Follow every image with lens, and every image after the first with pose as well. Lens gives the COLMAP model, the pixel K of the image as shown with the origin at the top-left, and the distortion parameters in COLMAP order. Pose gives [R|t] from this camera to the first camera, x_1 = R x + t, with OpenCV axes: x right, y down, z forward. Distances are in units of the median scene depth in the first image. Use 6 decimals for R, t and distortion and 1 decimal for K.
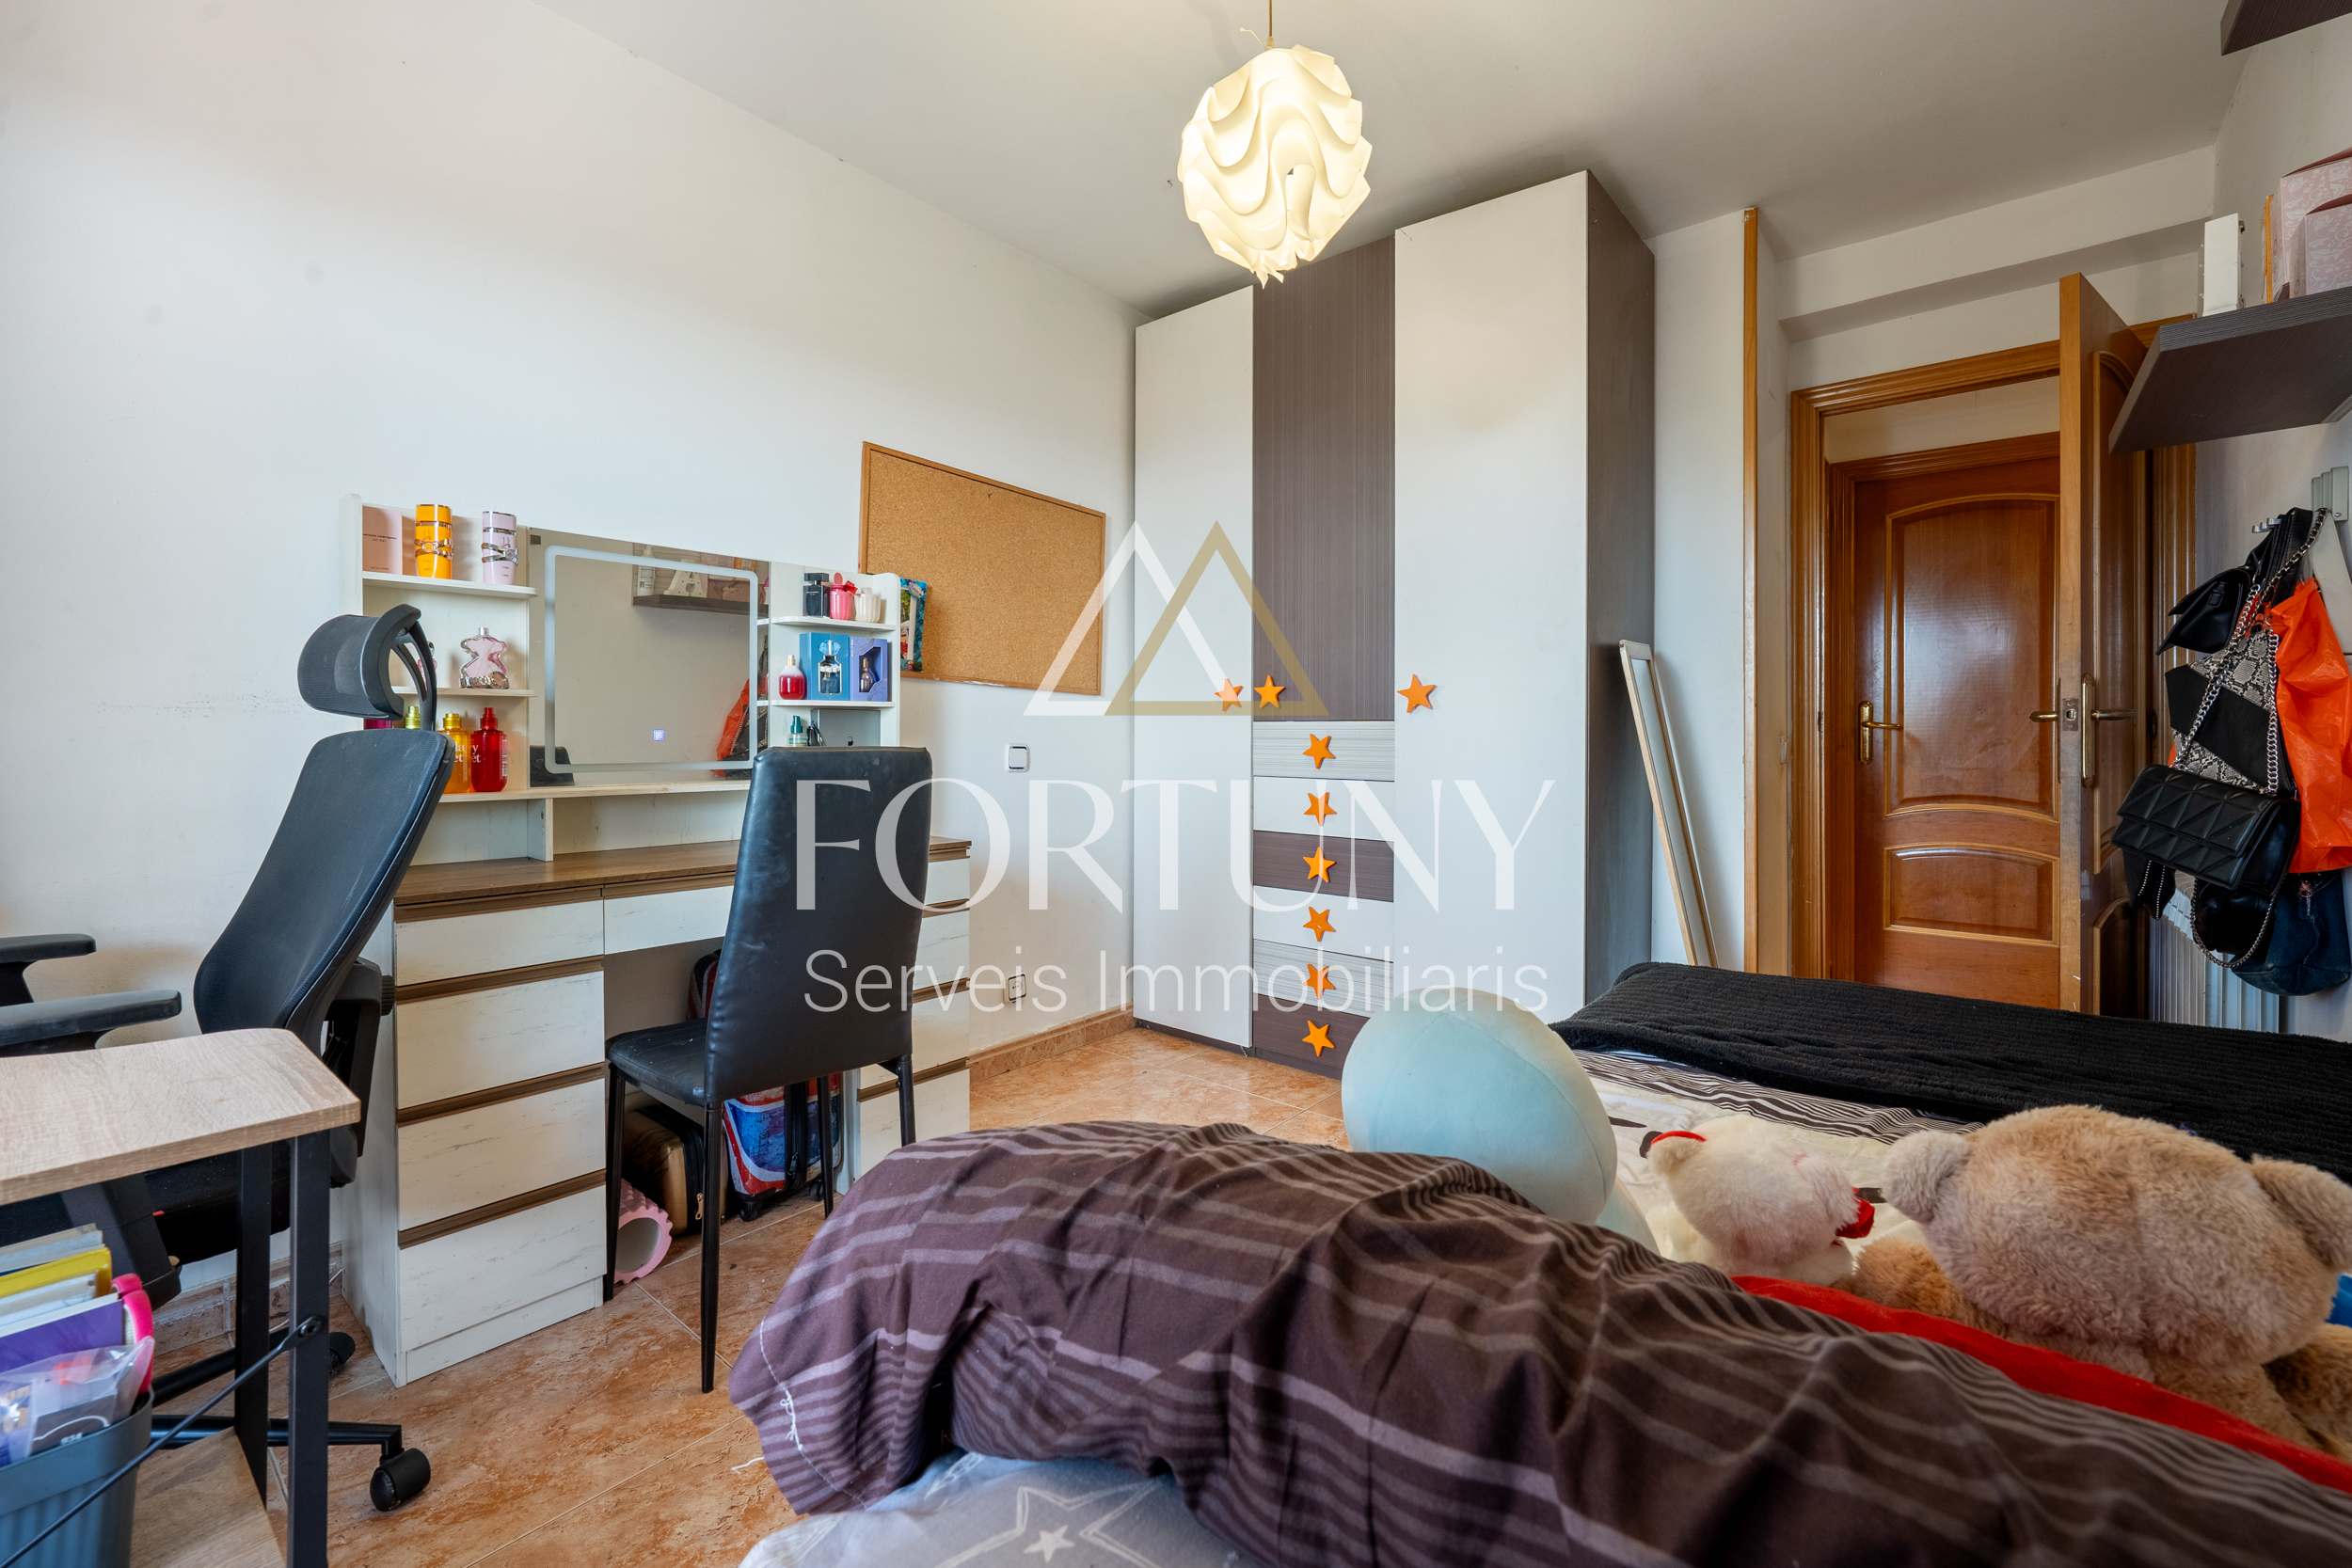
lens RADIAL K [[923.2, 0, 1167.1], [0, 923.2, 747.6], [0, 0, 1]] dist [0.013594, -0.000061]
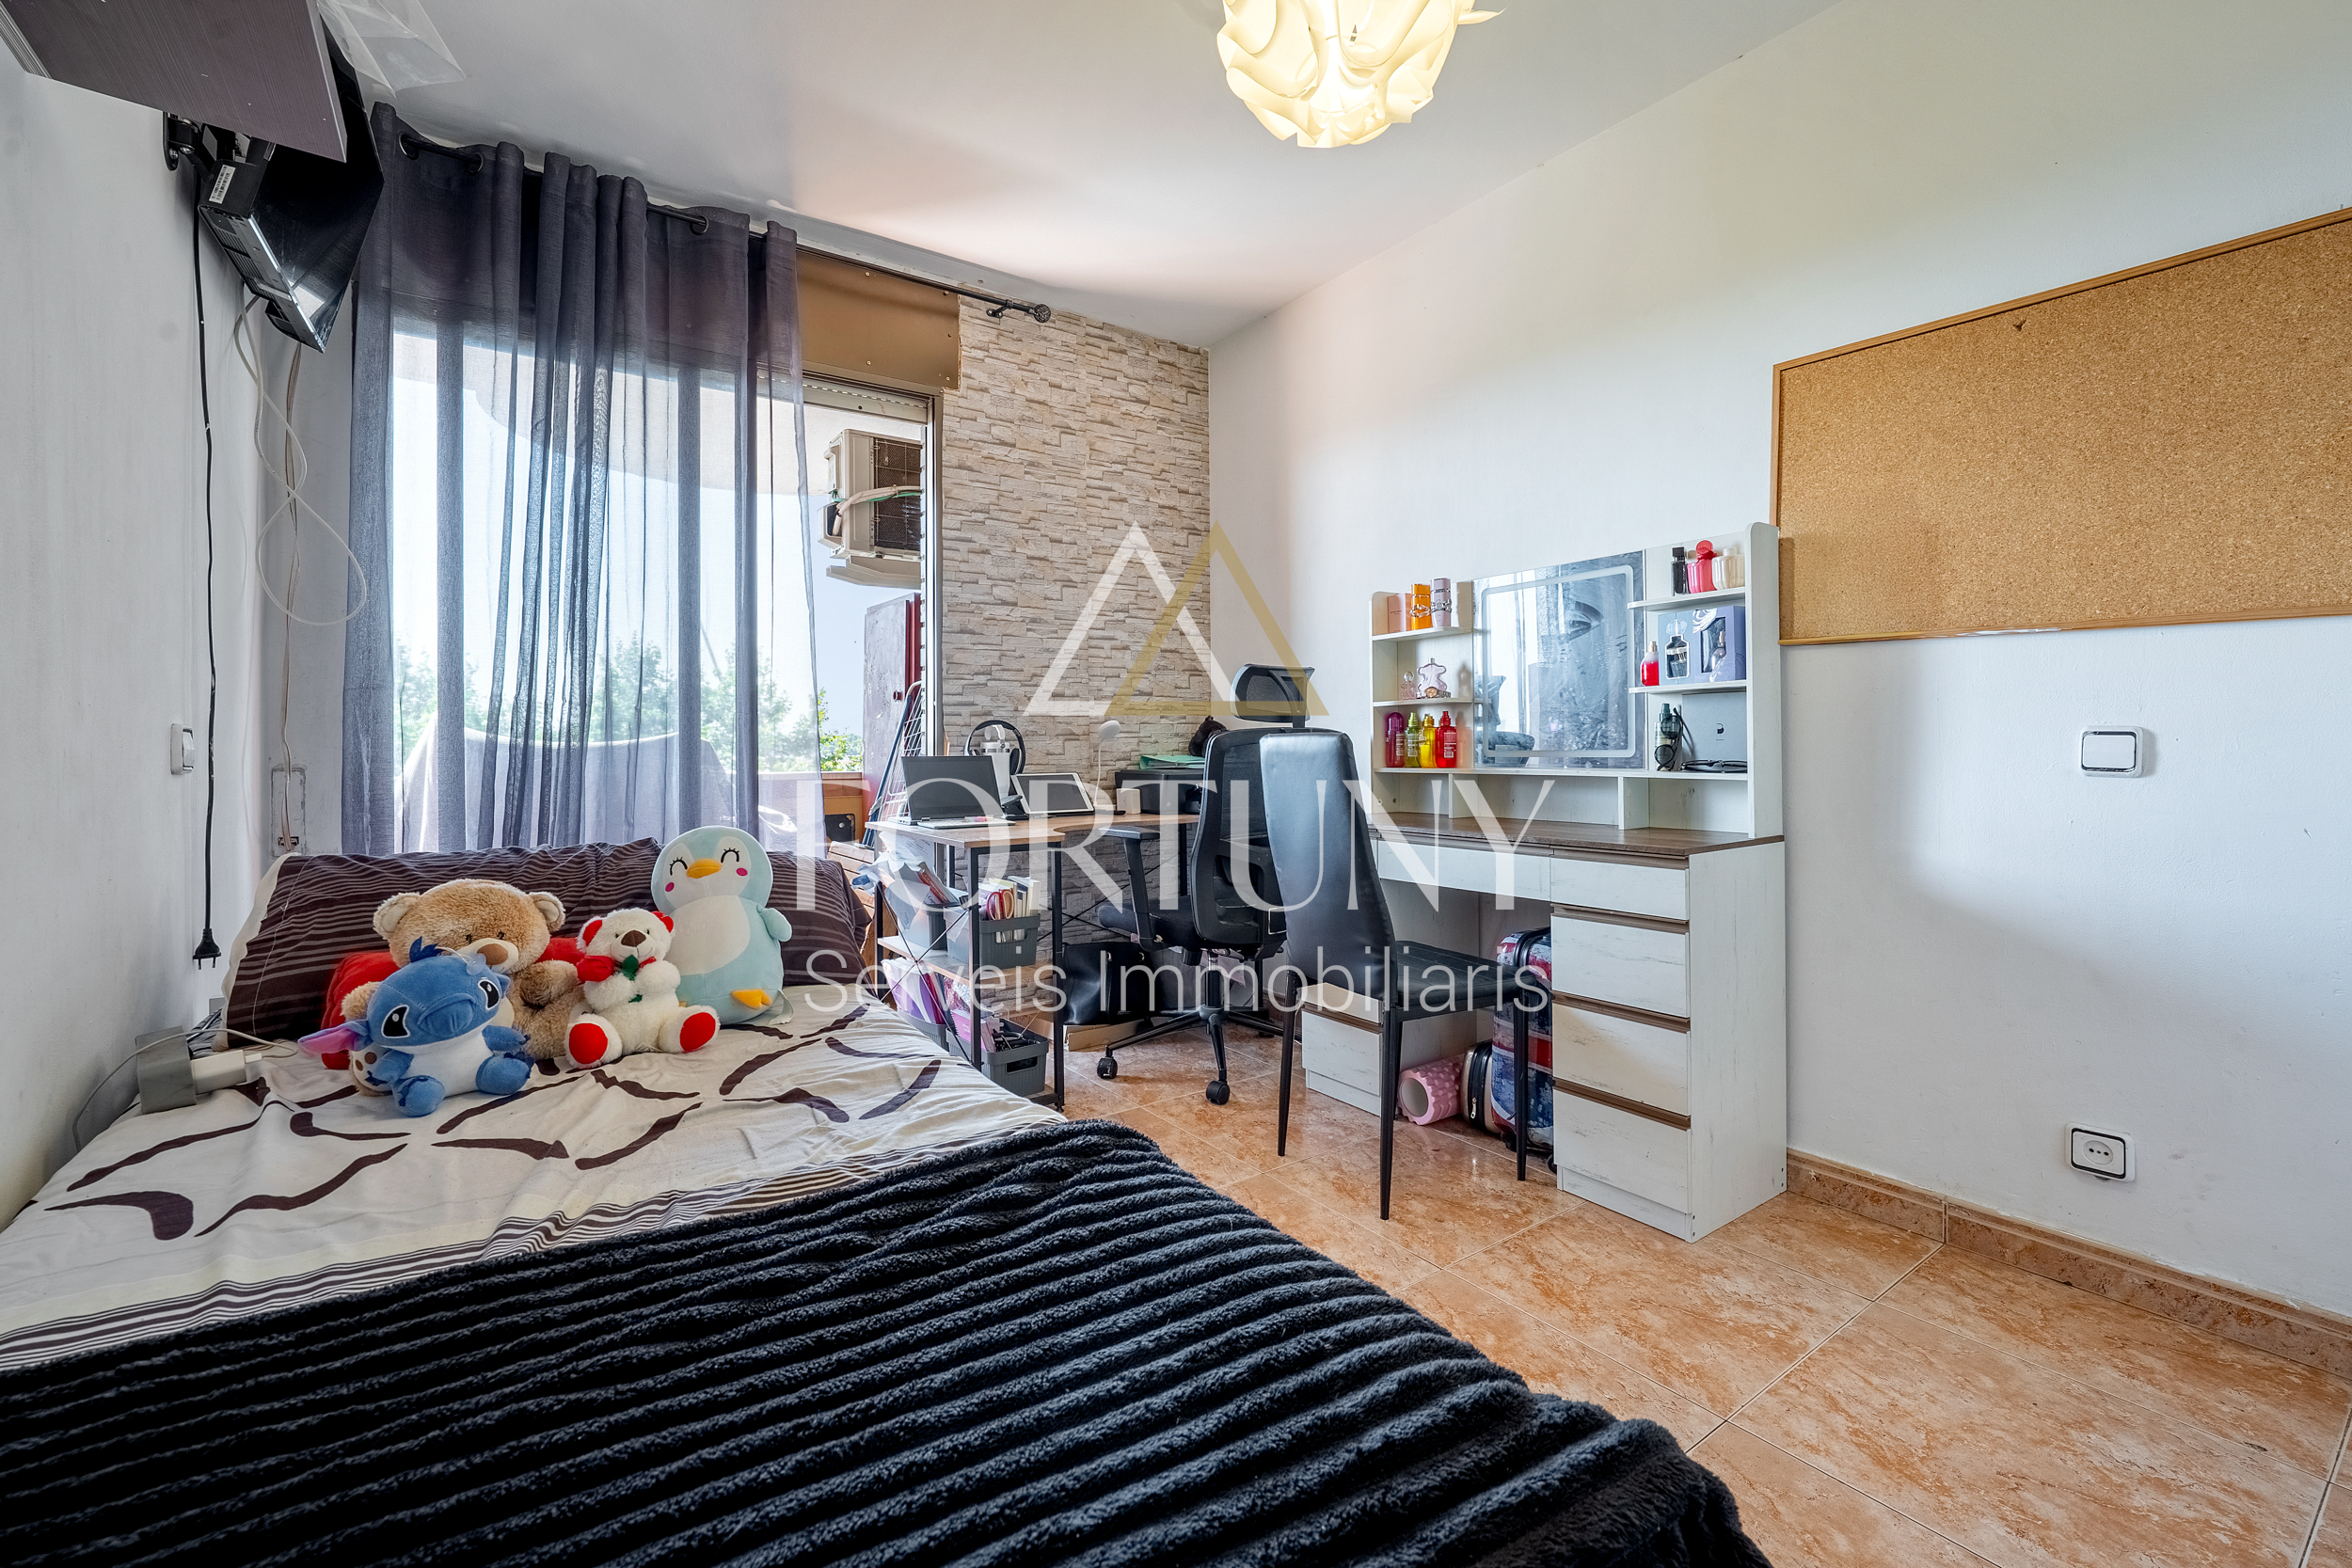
lens RADIAL K [[1036.6, 0, 1138.1], [0, 1036.6, 734.8], [0, 0, 1]] dist [-0.001095, 0.000011]
pose [[-0.264066, -0.012722, -0.964421, 0.778914], [-0.004727, 0.999918, -0.011896, 0.014416], [0.964493, 0.001417, -0.264104, 0.760283]]
